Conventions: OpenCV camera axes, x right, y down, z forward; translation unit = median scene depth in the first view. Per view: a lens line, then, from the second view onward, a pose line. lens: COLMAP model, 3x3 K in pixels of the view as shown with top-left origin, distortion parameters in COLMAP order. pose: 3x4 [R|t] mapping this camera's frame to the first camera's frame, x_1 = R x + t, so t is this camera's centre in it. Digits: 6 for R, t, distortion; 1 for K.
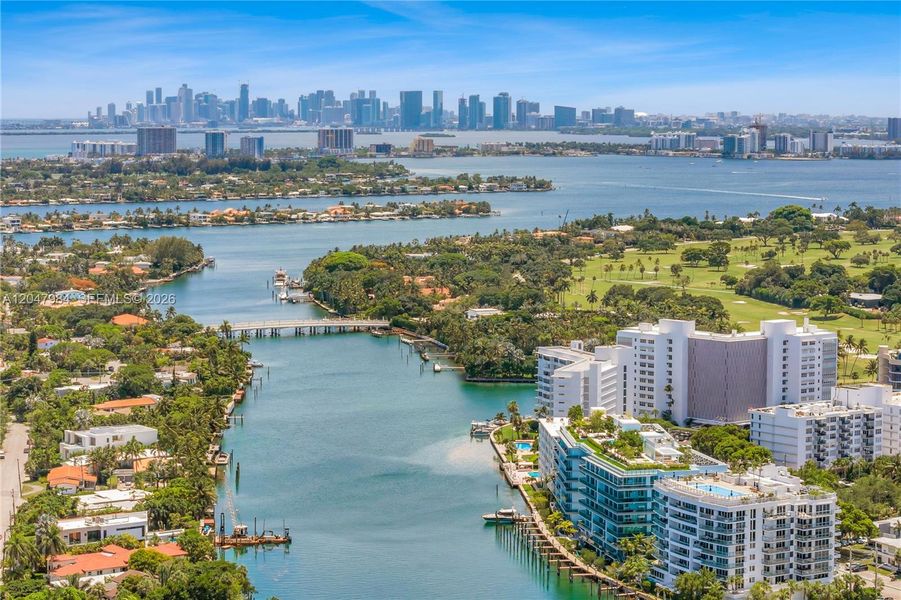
lens RADIAL K [[2079.9, 0, 450.5], [0, 2079.9, 299.7], [0, 0, 1]] dist [-0.179986, 0.000000]
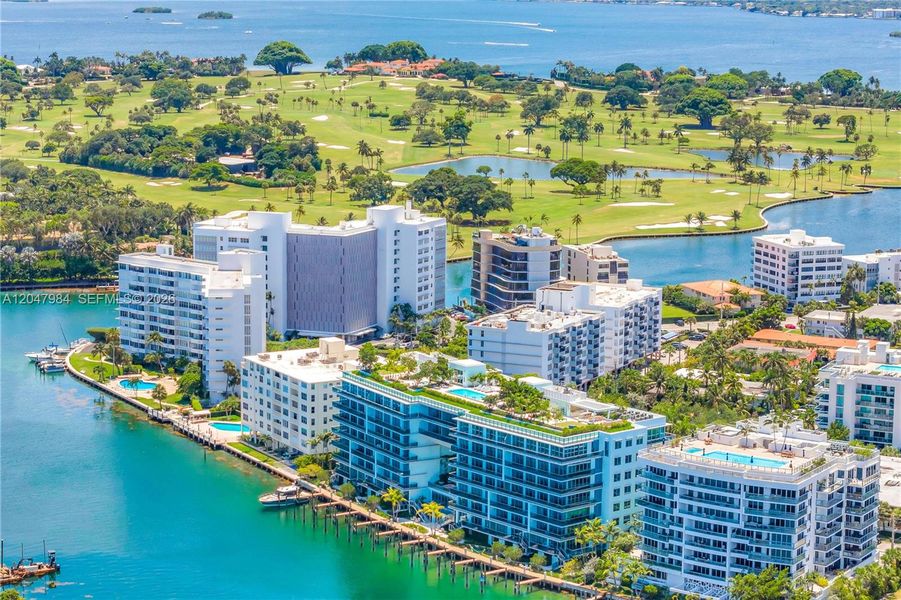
lens RADIAL K [[2079.9, 0, 450.5], [0, 2079.9, 299.9], [0, 0, 1]] dist [-0.179986, 0.000000]
pose [[0.894953, -0.065637, 0.441305, -0.227779], [0.032250, 0.996049, 0.082743, -0.025245], [-0.444993, -0.059819, 0.893534, 0.277517]]
